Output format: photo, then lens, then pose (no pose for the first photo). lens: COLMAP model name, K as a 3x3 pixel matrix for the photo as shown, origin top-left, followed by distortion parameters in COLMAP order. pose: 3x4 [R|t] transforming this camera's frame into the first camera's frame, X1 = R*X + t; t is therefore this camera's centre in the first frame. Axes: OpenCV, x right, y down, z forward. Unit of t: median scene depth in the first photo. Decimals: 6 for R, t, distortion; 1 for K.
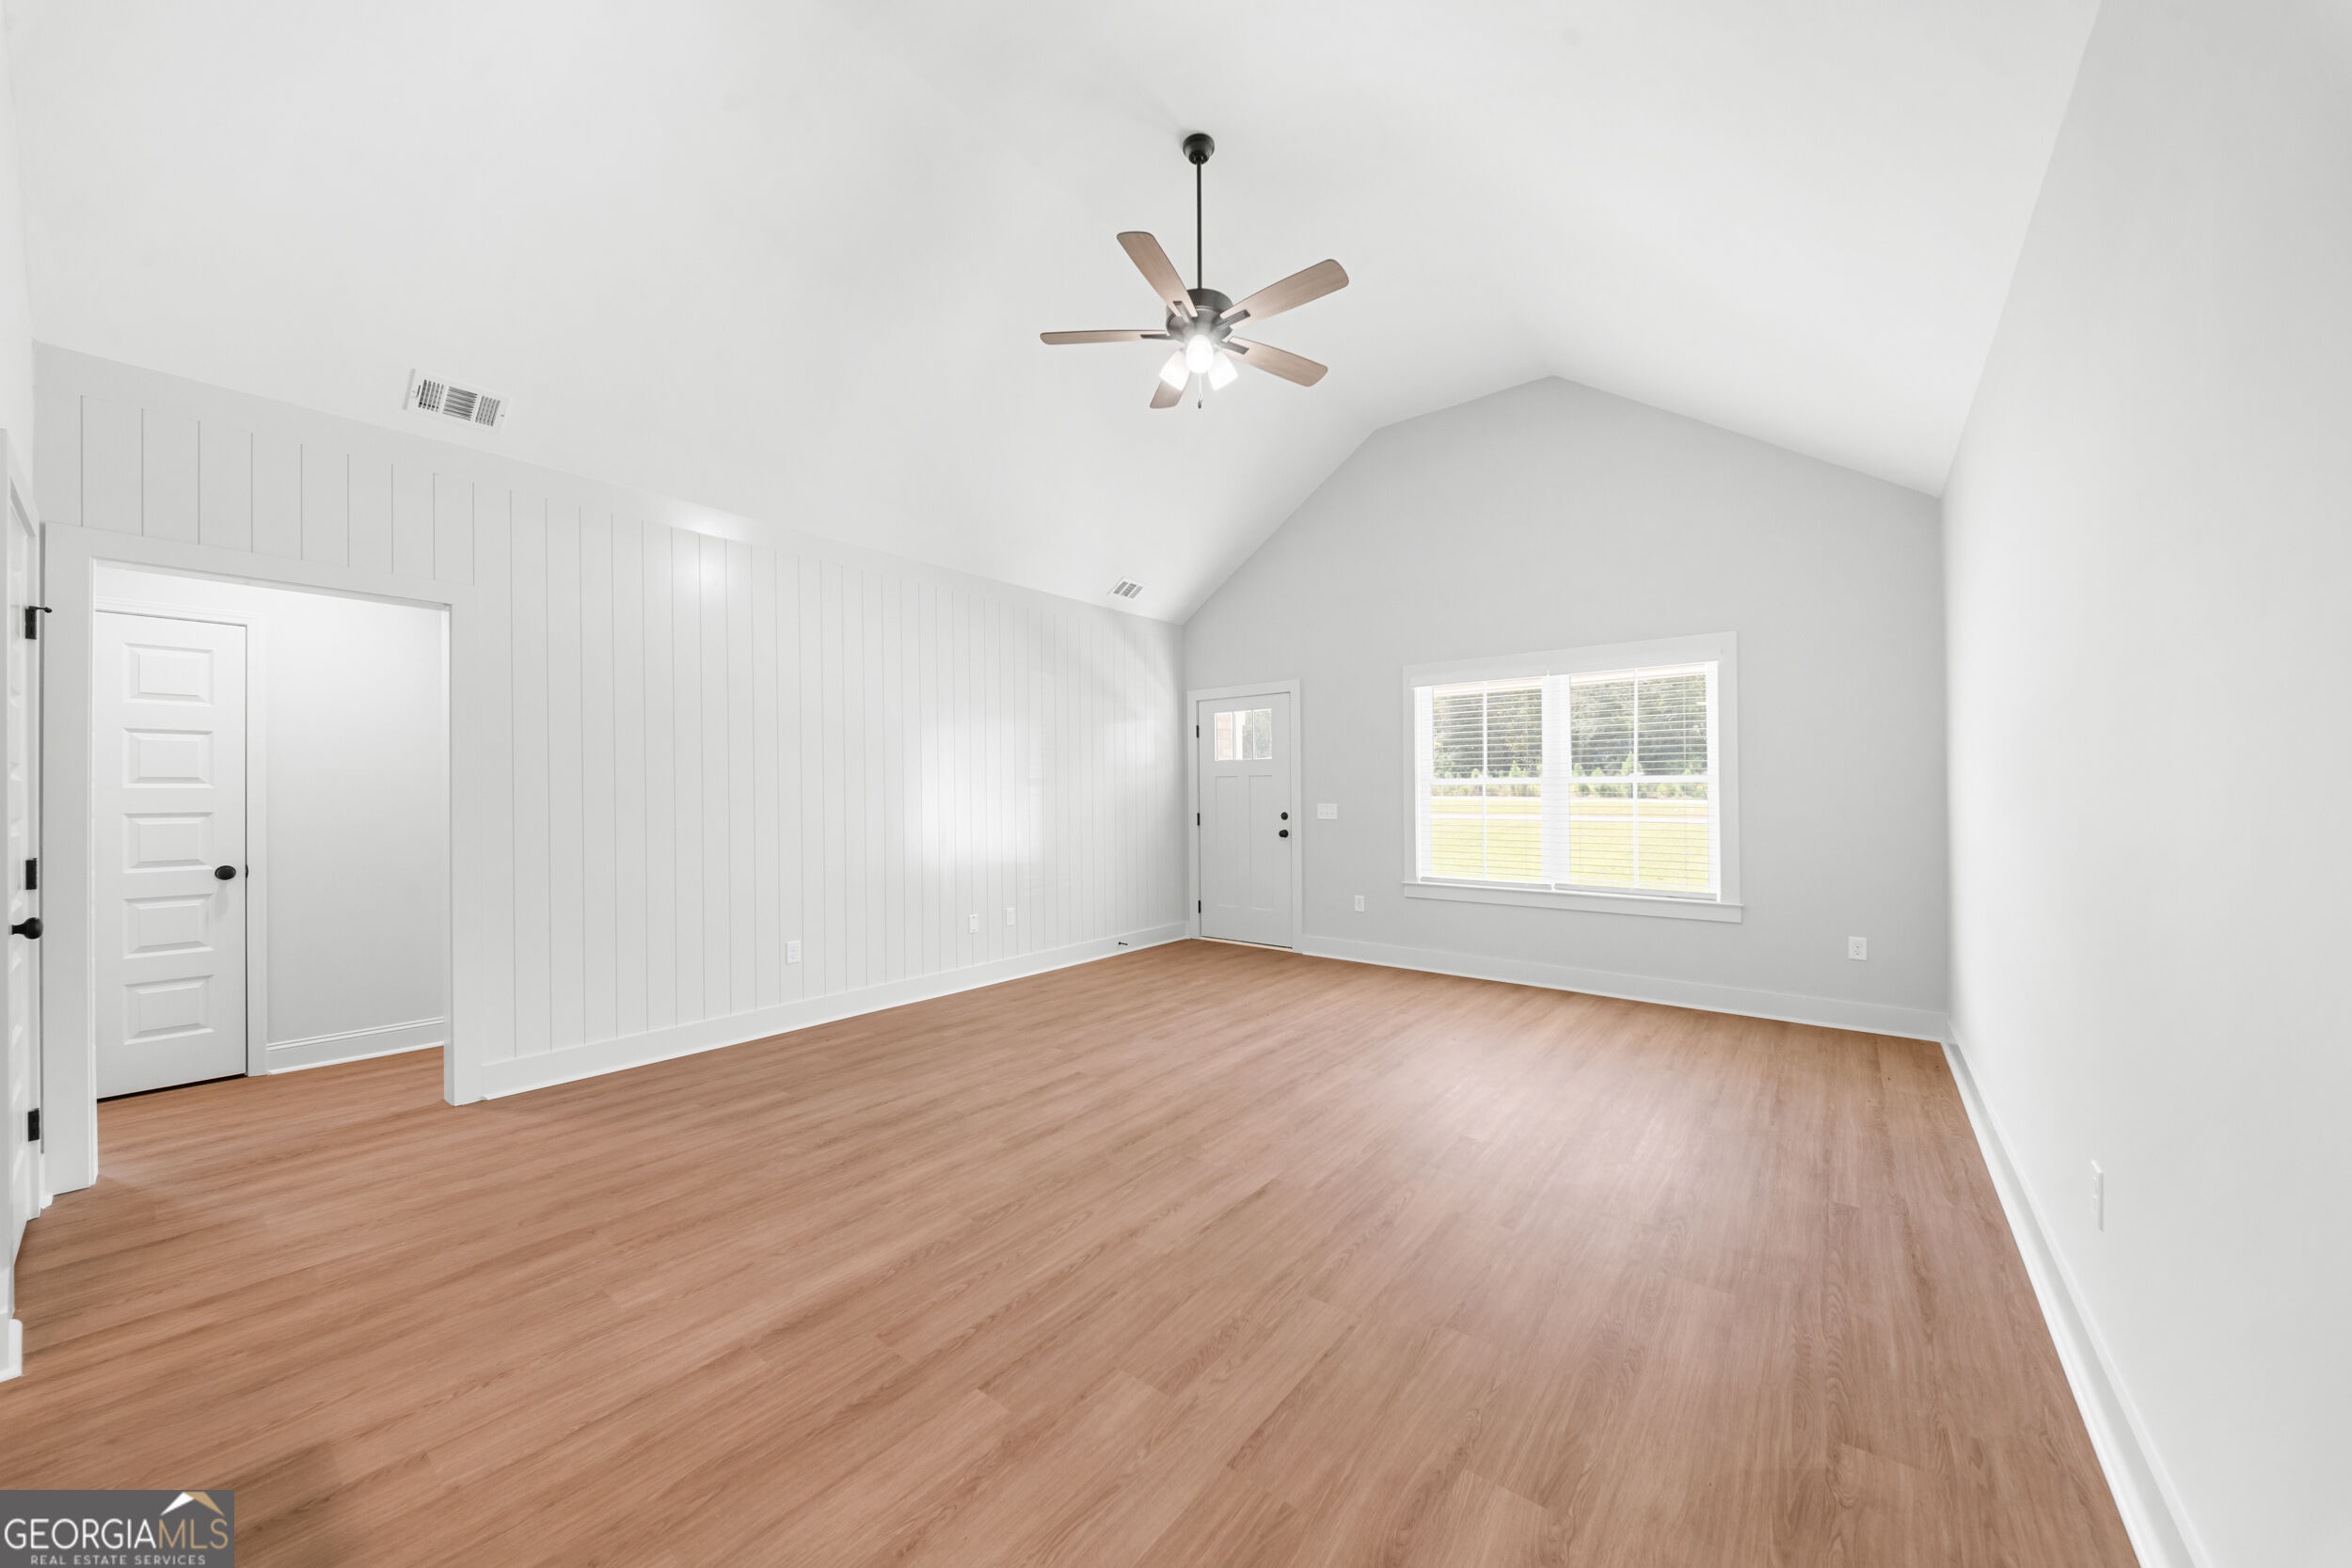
lens RADIAL K [[826.6, 0, 1172.8], [0, 826.6, 791.3], [0, 0, 1]] dist [-0.000664, -0.000141]
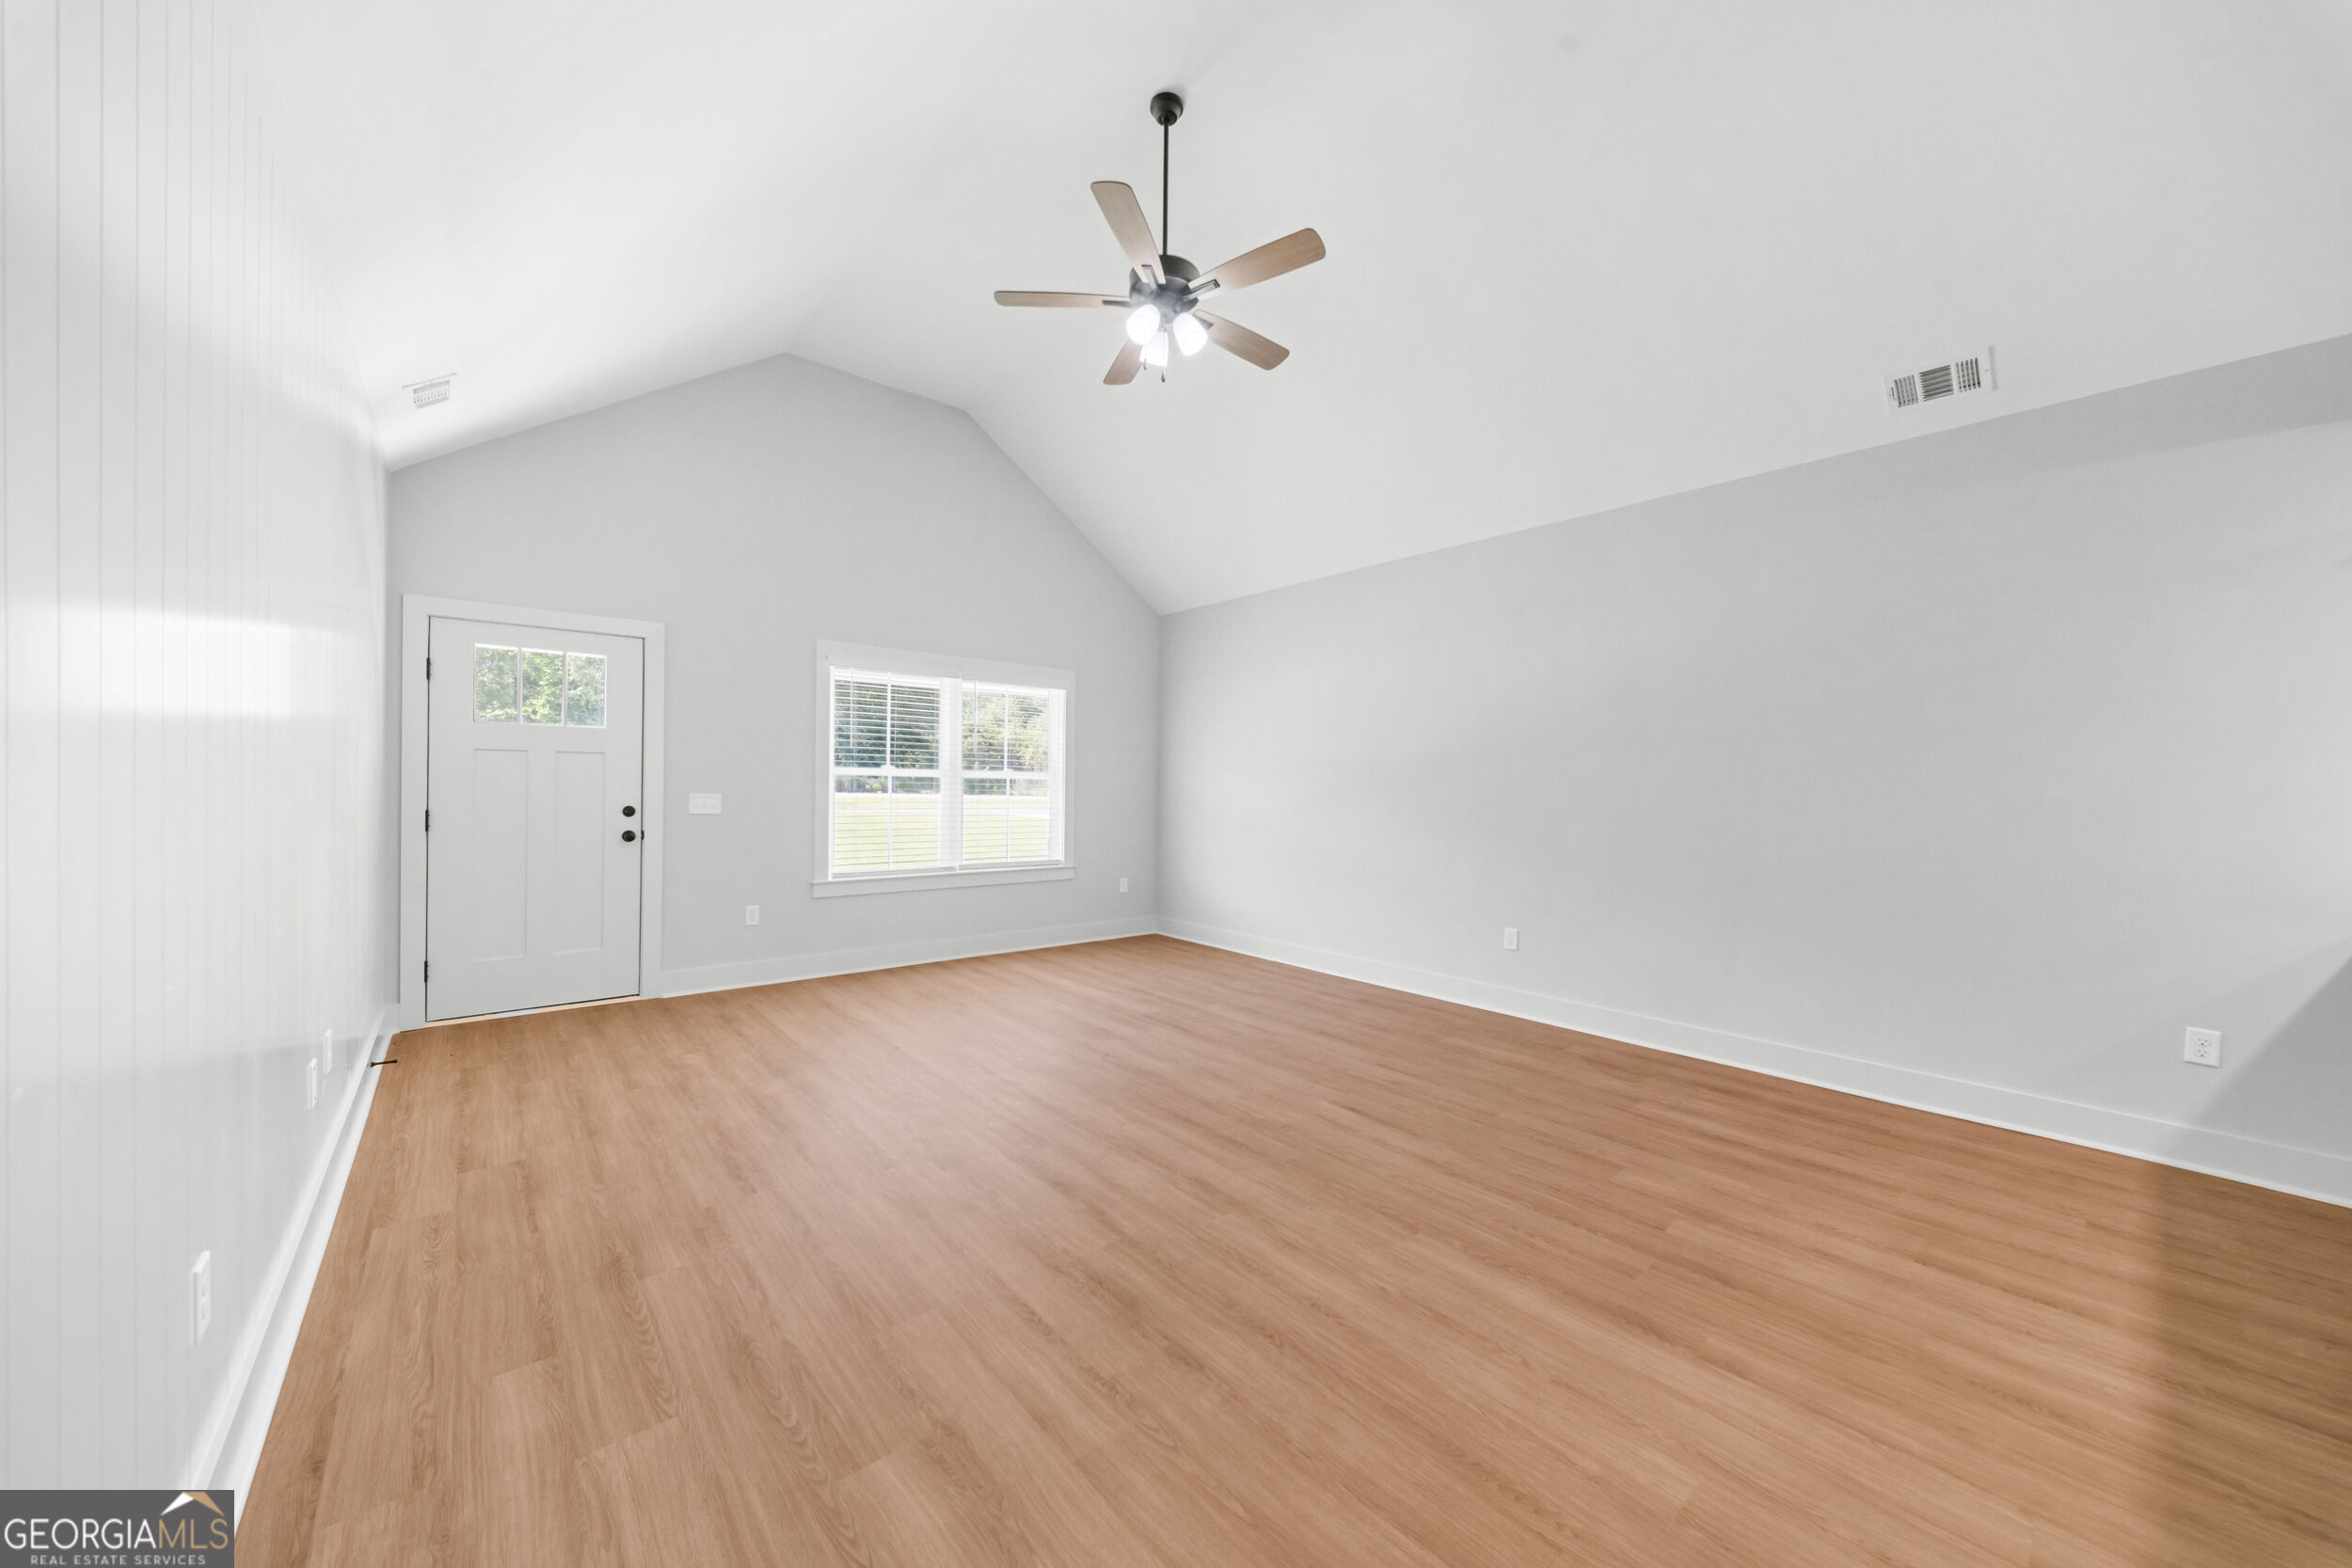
lens RADIAL K [[831.0, 0, 1148.9], [0, 831.0, 786.3], [0, 0, 1]] dist [0.011645, -0.004864]
pose [[0.205264, 0.007292, 0.978680, -0.960597], [-0.016116, 0.999862, -0.004070, 0.008491], [-0.978574, -0.014937, 0.205353, 0.852956]]
